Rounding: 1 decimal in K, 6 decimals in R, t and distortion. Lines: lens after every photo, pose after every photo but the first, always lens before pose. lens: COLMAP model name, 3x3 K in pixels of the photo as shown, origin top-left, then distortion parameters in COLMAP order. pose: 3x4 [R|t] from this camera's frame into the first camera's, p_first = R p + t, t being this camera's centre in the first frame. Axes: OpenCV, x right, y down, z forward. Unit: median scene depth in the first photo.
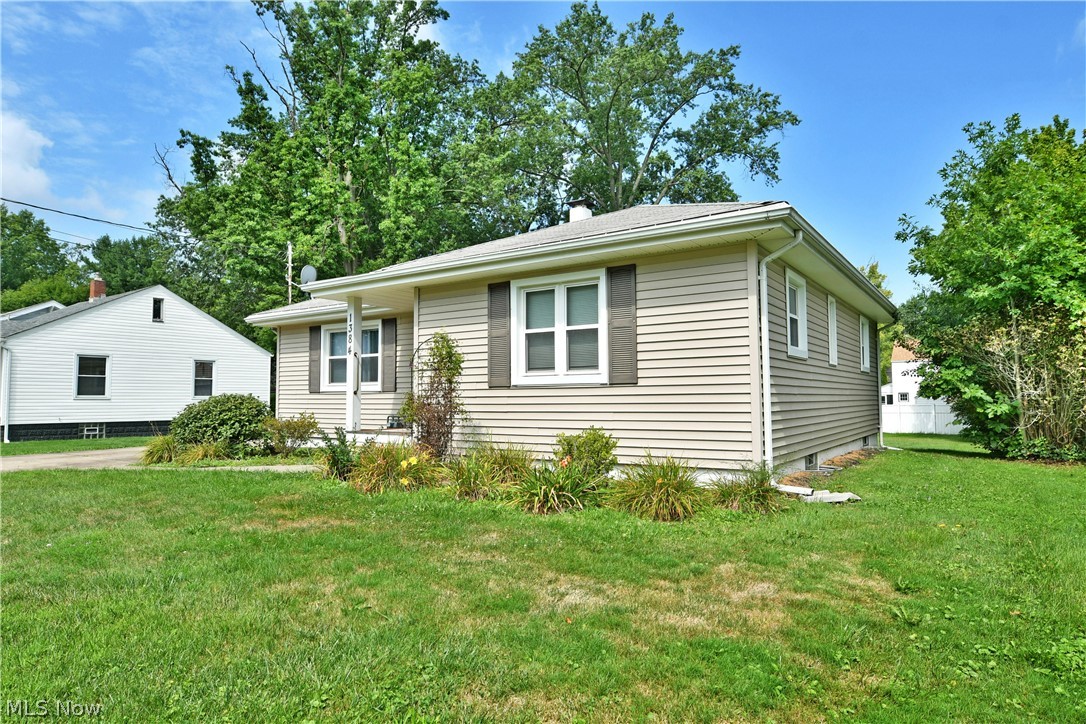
lens RADIAL K [[672.4, 0, 543.0], [0, 672.4, 362.0], [0, 0, 1]] dist [-0.010458, -0.002599]
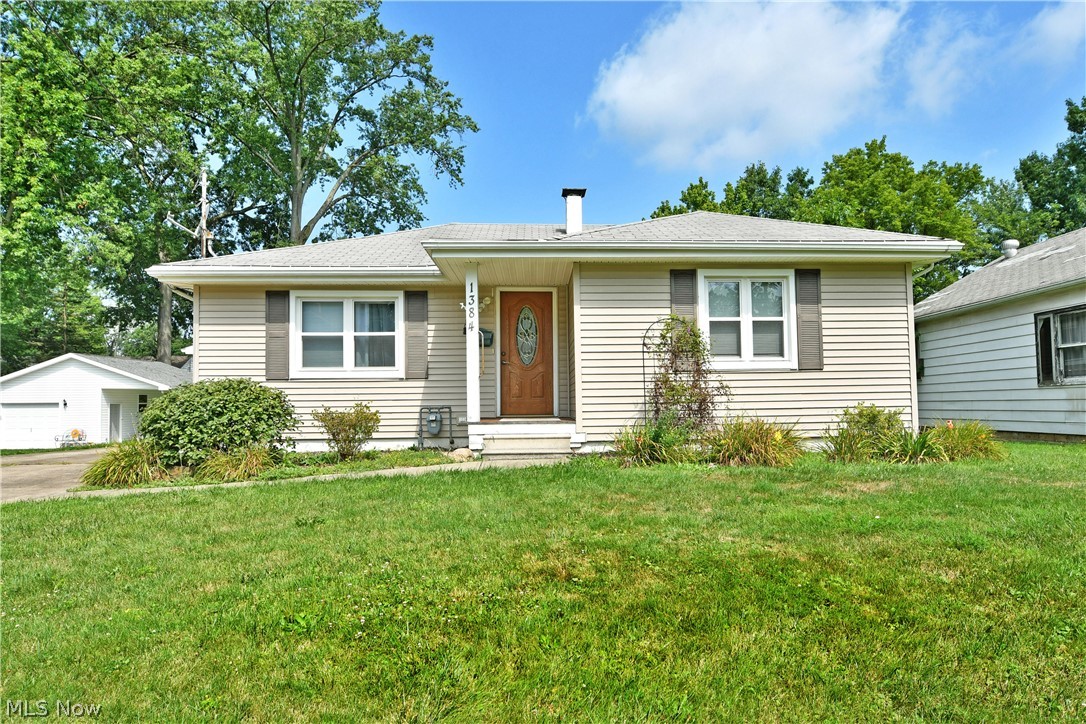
lens RADIAL K [[709.1, 0, 605.6], [0, 709.1, 366.4], [0, 0, 1]] dist [-0.005548, -0.002020]
pose [[0.770556, 0.026715, 0.636812, -0.537588], [-0.026479, 0.999600, -0.009894, 0.027681], [-0.636822, -0.009238, 0.770955, 0.153678]]
